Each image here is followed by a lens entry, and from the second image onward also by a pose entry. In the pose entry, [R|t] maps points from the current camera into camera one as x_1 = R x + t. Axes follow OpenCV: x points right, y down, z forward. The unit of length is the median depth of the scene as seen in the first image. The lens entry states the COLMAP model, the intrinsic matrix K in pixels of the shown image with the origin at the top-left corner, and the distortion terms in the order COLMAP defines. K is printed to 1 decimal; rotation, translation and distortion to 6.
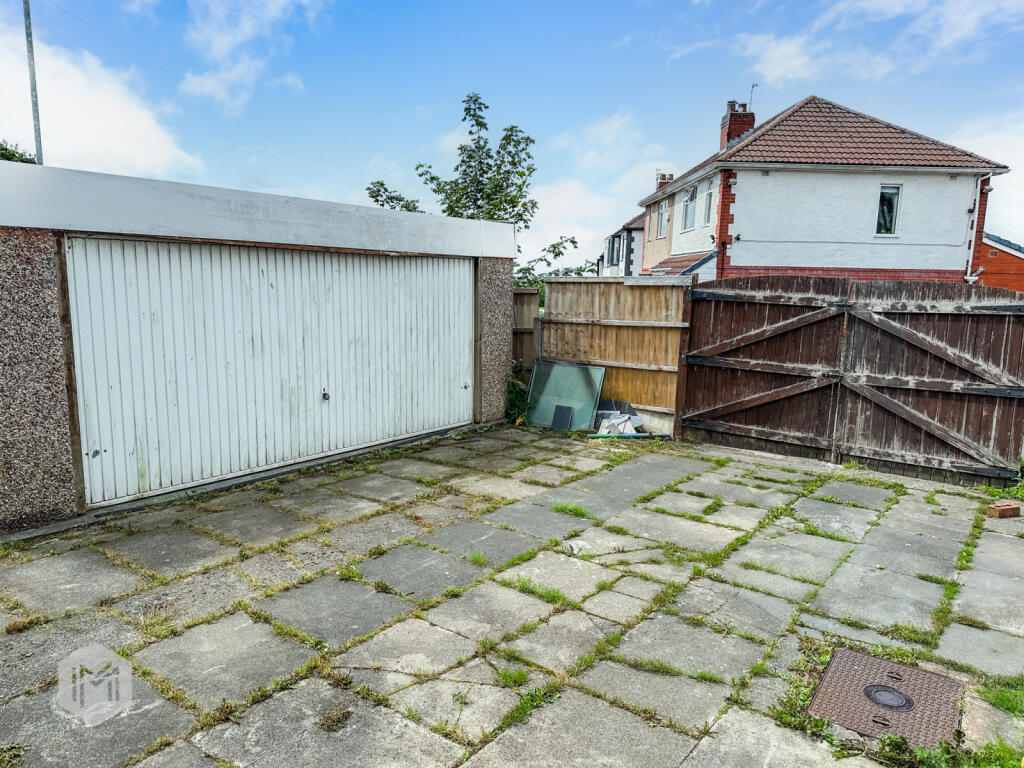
lens RADIAL K [[717.6, 0, 512.0], [0, 717.6, 384.0], [0, 0, 1]] dist [0.024166, -0.036848]
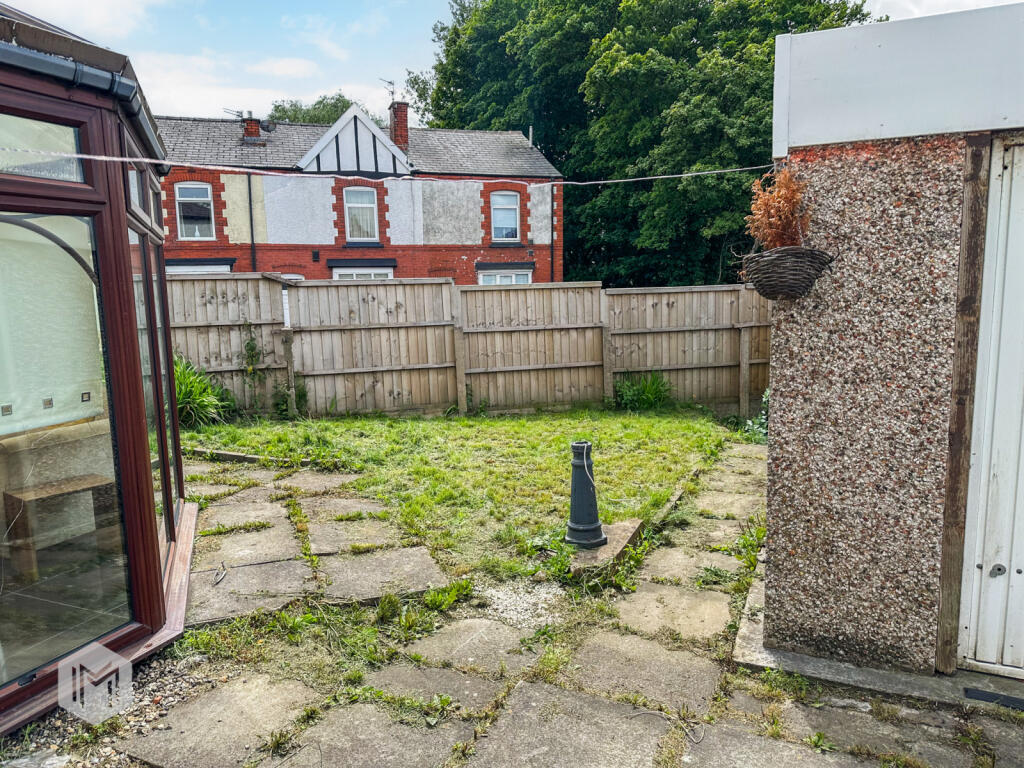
lens RADIAL K [[717.6, 0, 512.0], [0, 717.6, 384.0], [0, 0, 1]] dist [0.024166, -0.036848]
pose [[0.208880, 0.115535, -0.971093, -0.181837], [-0.116172, 0.988897, 0.092665, -0.045741], [0.971017, 0.093458, 0.219983, 0.583624]]
